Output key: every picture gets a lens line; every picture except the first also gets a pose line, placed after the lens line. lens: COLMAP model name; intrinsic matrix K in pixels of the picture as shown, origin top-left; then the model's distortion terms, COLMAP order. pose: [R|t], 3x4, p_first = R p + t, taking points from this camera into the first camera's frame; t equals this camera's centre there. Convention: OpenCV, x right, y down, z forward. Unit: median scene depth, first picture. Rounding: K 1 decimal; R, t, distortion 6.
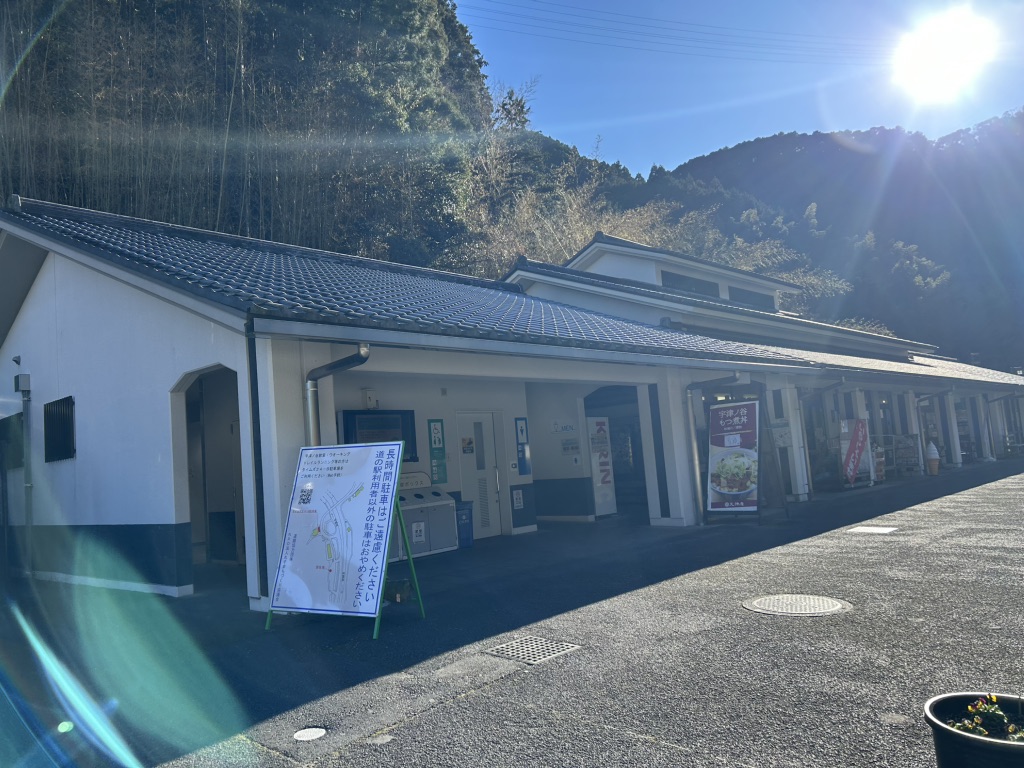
lens RADIAL K [[743.5, 0, 505.4], [0, 743.5, 395.7], [0, 0, 1]] dist [0.024542, -0.034344]
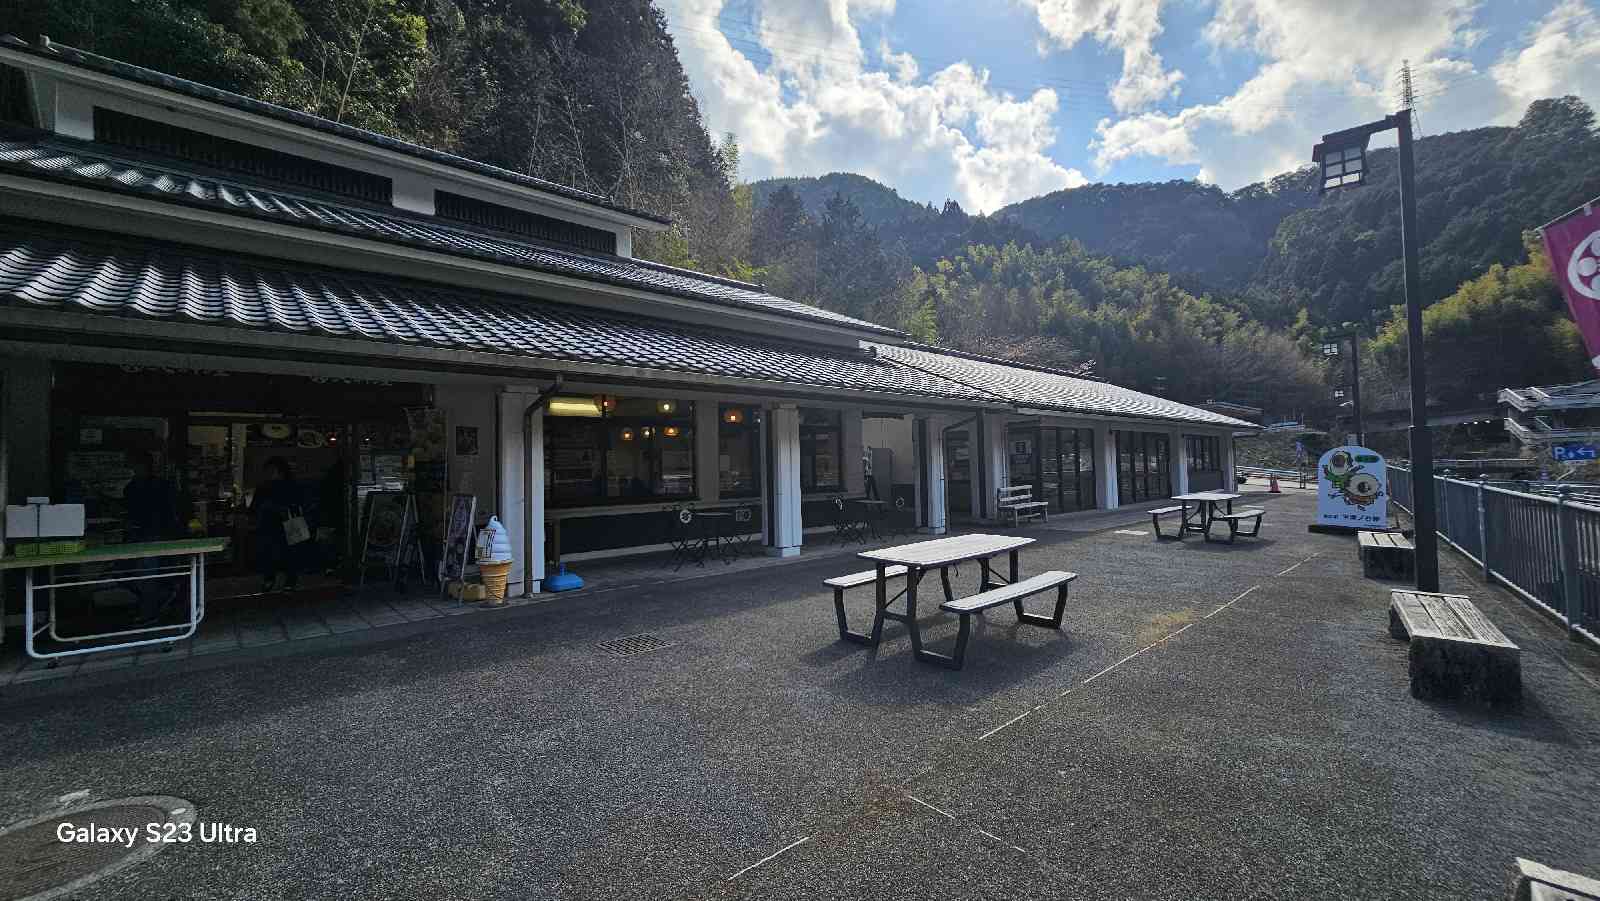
lens RADIAL K [[648.0, 0, 800.0], [0, 648.0, 450.5], [0, 0, 1]] dist [0.001332, 0.000355]
pose [[0.997940, 0.047014, -0.043646, 1.149647], [-0.044273, 0.997108, 0.061778, -0.001390], [0.046424, -0.059719, 0.997135, 1.041669]]
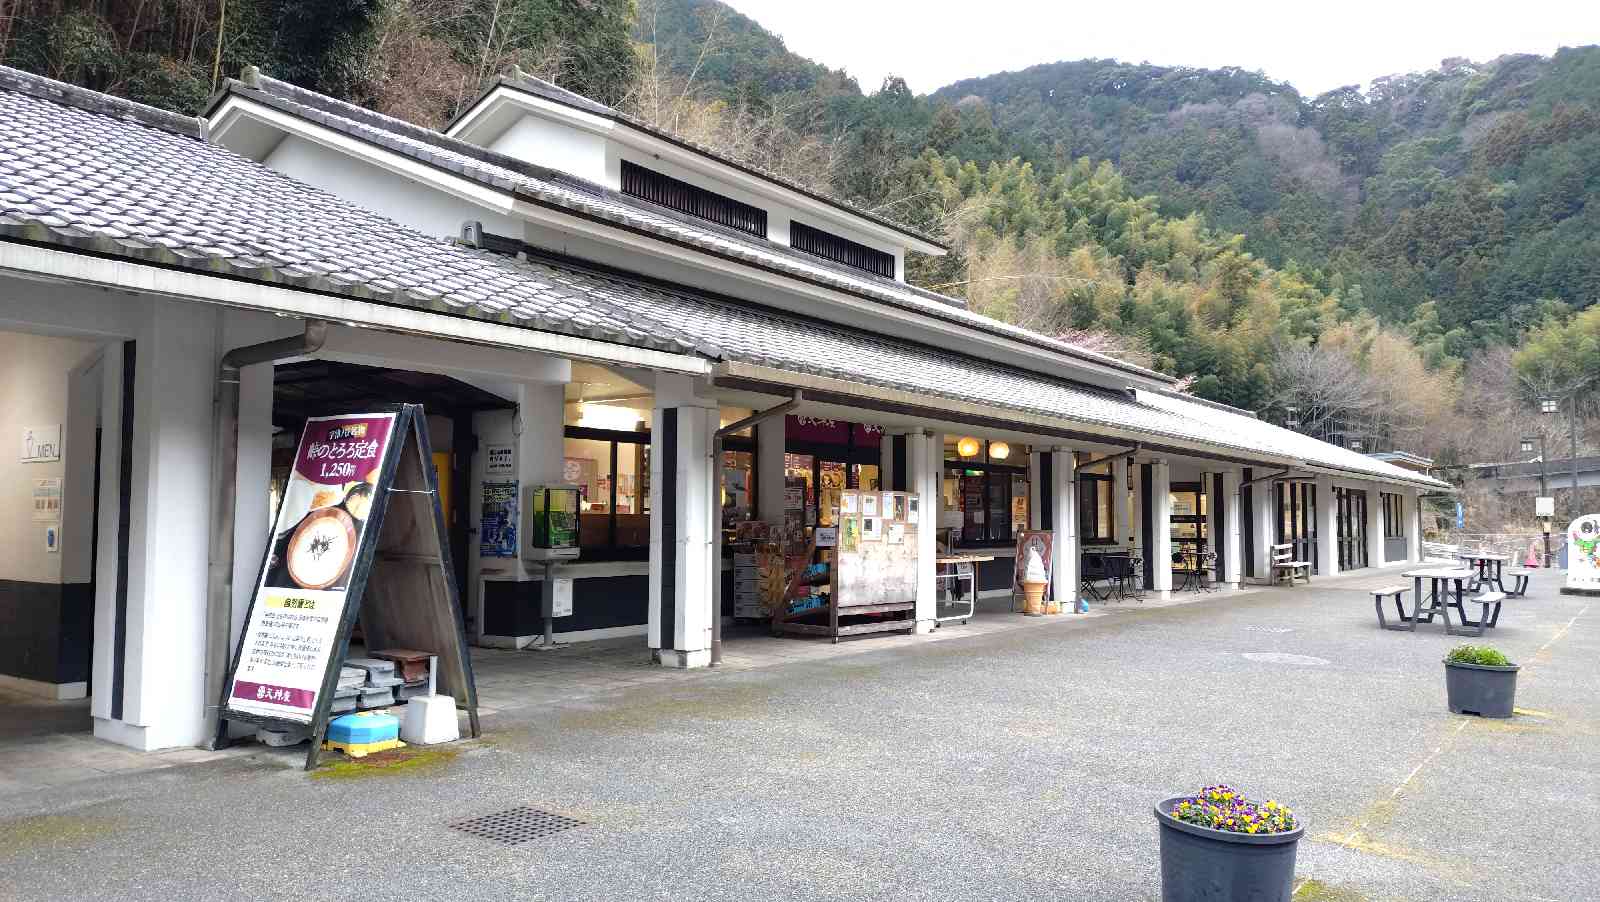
lens RADIAL K [[1169.5, 0, 800.0], [0, 1169.5, 451.0], [0, 0, 1]] dist [0.010859, 0.001053]
pose [[0.986791, 0.087041, 0.136630, 0.404388], [-0.090089, 0.995801, 0.016274, 0.000084], [-0.134640, -0.028368, 0.990488, 0.359066]]
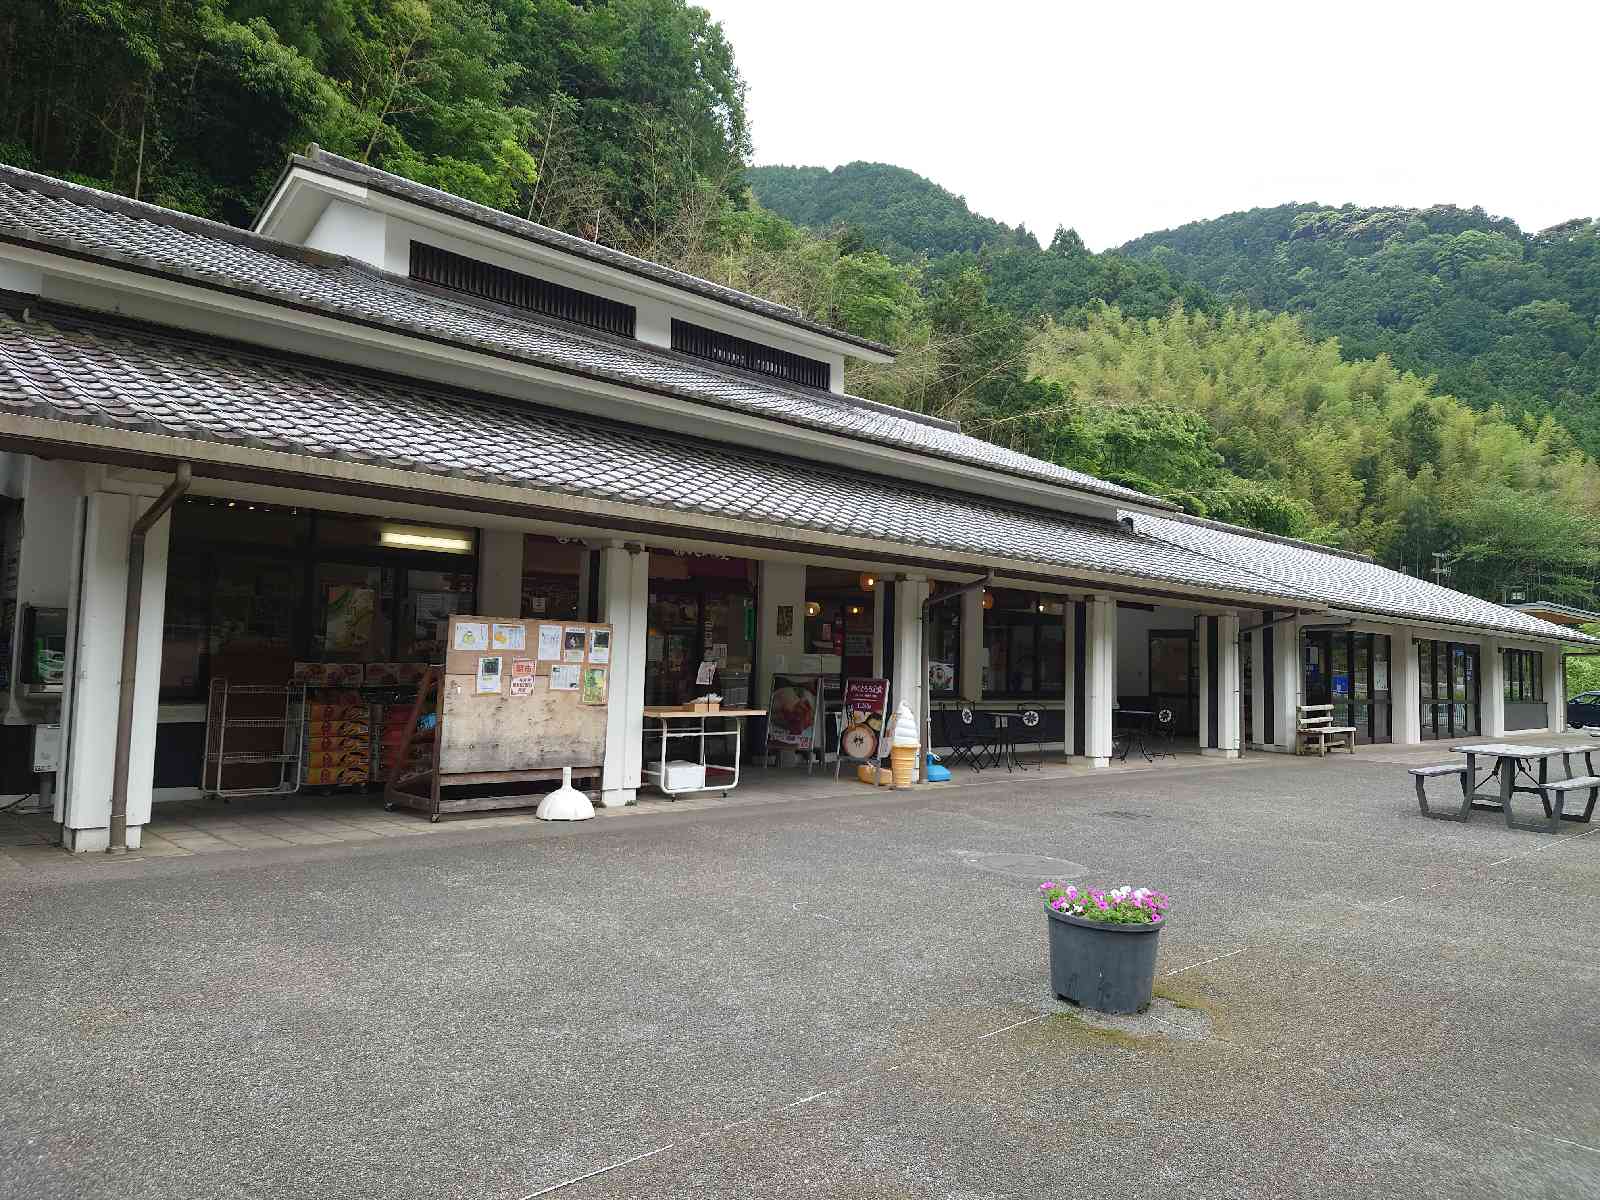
lens RADIAL K [[1110.3, 0, 777.2], [0, 1110.3, 600.7], [0, 0, 1]] dist [0.057060, -0.061196]
pose [[0.994043, 0.100358, -0.042512, 0.798320], [-0.098936, 0.994501, 0.034335, -0.009565], [0.045724, -0.029924, 0.998506, 0.614250]]
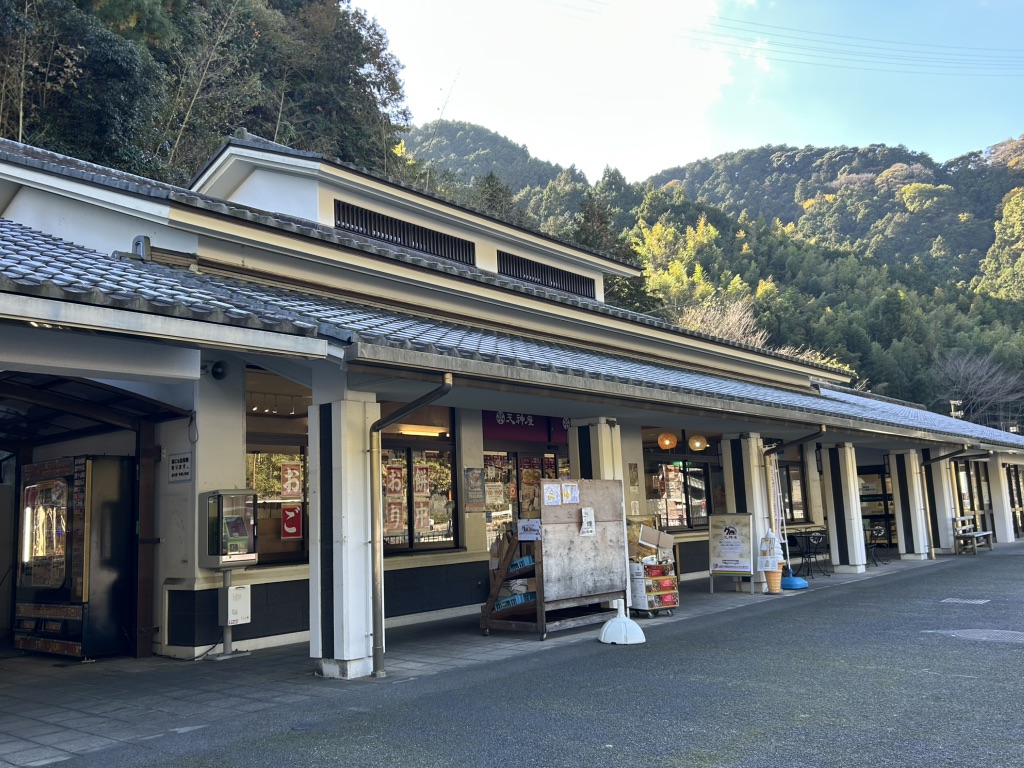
lens RADIAL K [[910.0, 0, 499.4], [0, 910.0, 386.8], [0, 0, 1]] dist [0.014184, -0.008567]
pose [[0.996693, 0.042051, 0.069538, 0.496809], [-0.037680, 0.997301, -0.063011, 0.014389], [-0.072000, 0.060182, 0.995587, 0.555237]]
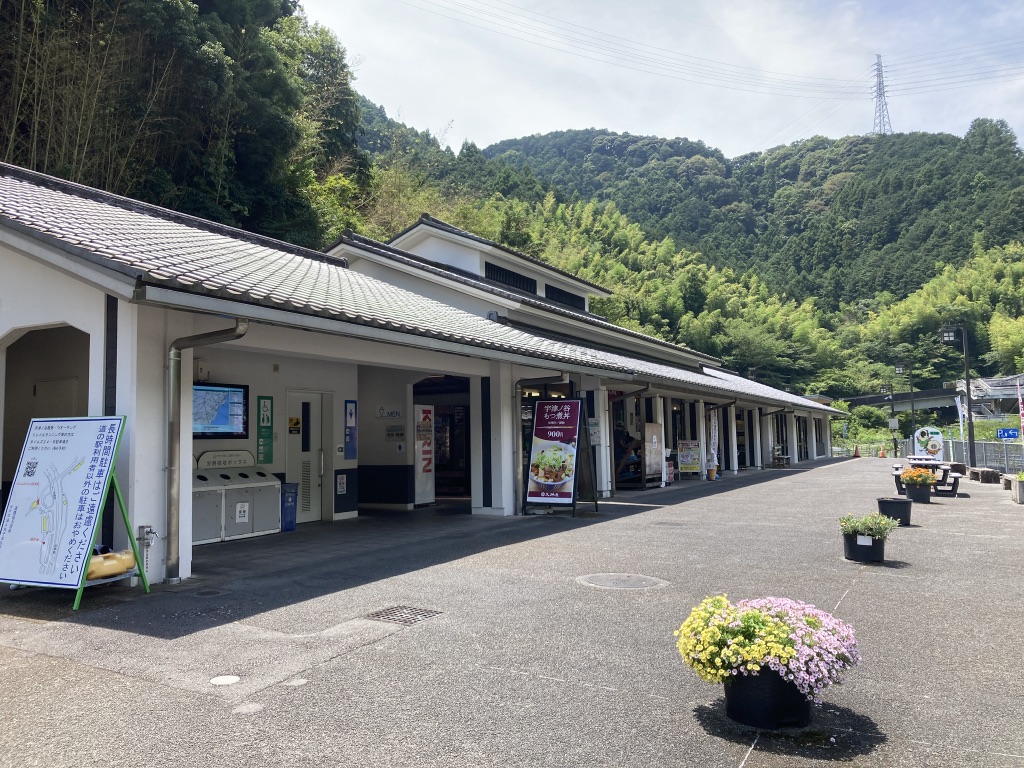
lens RADIAL K [[808.2, 0, 512.0], [0, 808.2, 384.0], [0, 0, 1]] dist [0.015238, -0.001131]
pose [[0.958436, 0.075926, 0.275021, -0.063577], [-0.076900, 0.997012, -0.007255, -0.000756], [-0.274750, -0.014196, 0.961411, -0.072780]]
